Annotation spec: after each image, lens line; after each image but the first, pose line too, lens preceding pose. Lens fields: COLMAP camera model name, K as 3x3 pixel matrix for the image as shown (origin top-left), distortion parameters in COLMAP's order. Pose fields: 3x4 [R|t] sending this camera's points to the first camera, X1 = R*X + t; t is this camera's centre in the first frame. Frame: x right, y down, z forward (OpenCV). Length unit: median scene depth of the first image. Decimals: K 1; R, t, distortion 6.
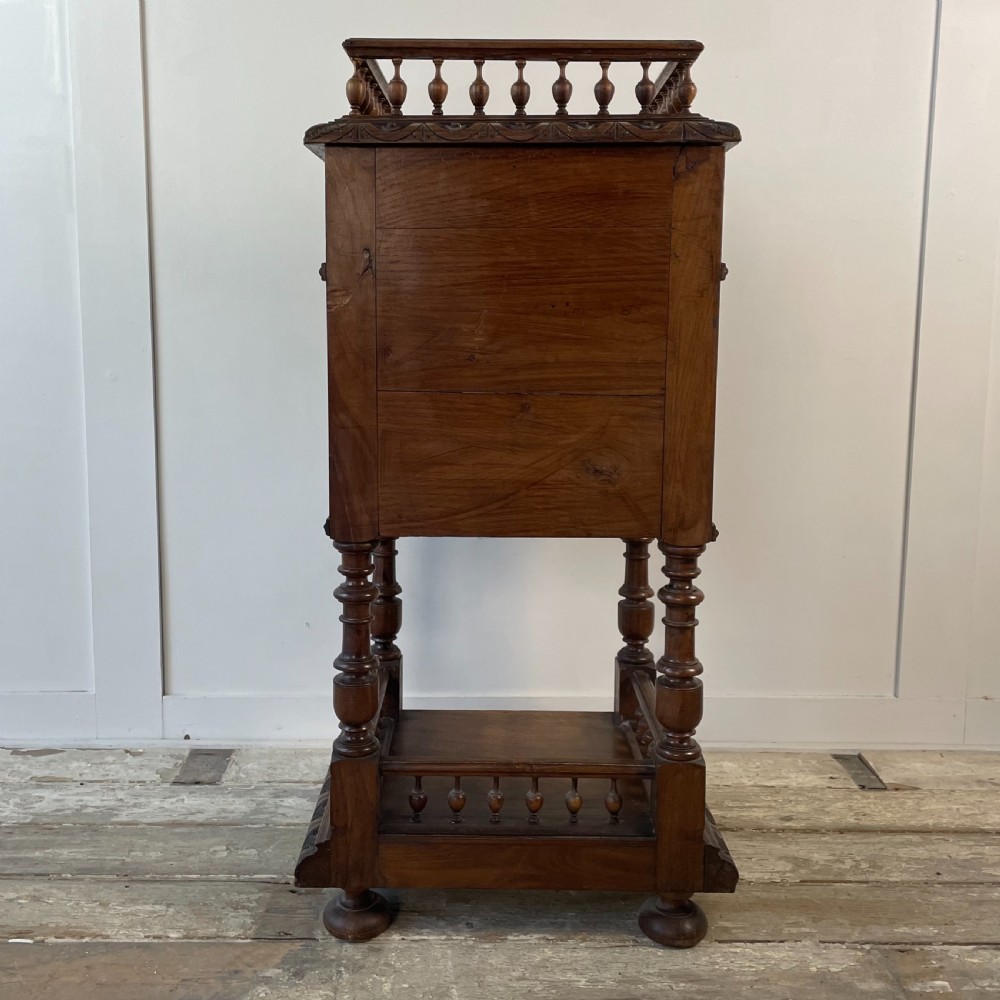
lens RADIAL K [[1126.0, 0, 465.2], [0, 1126.0, 465.9], [0, 0, 1]] dist [0.087617, -0.127630]
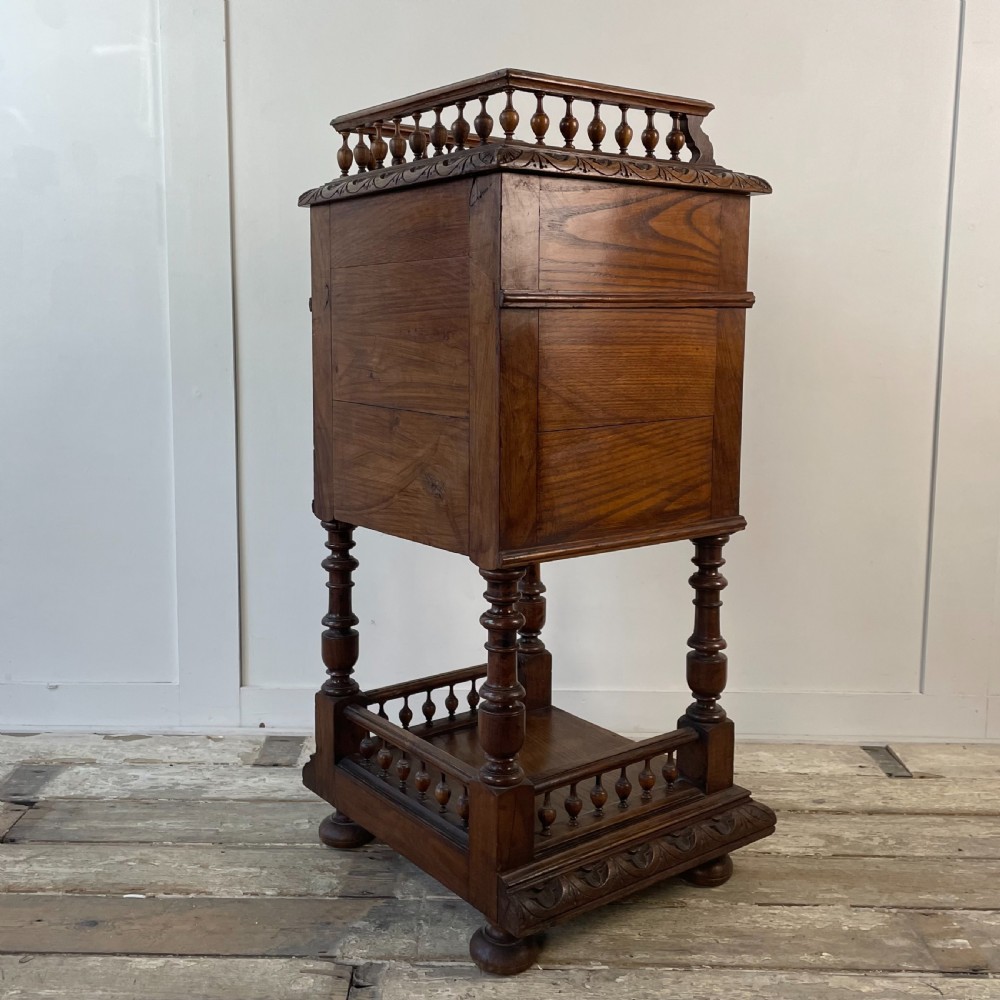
lens RADIAL K [[1126.0, 0, 465.2], [0, 1126.0, 465.9], [0, 0, 1]] dist [0.087617, -0.127630]
pose [[0.999766, 0.002225, -0.021510, -0.034695], [-0.002519, 0.999903, -0.013672, 0.006091], [0.021478, 0.013723, 0.999675, -0.103553]]
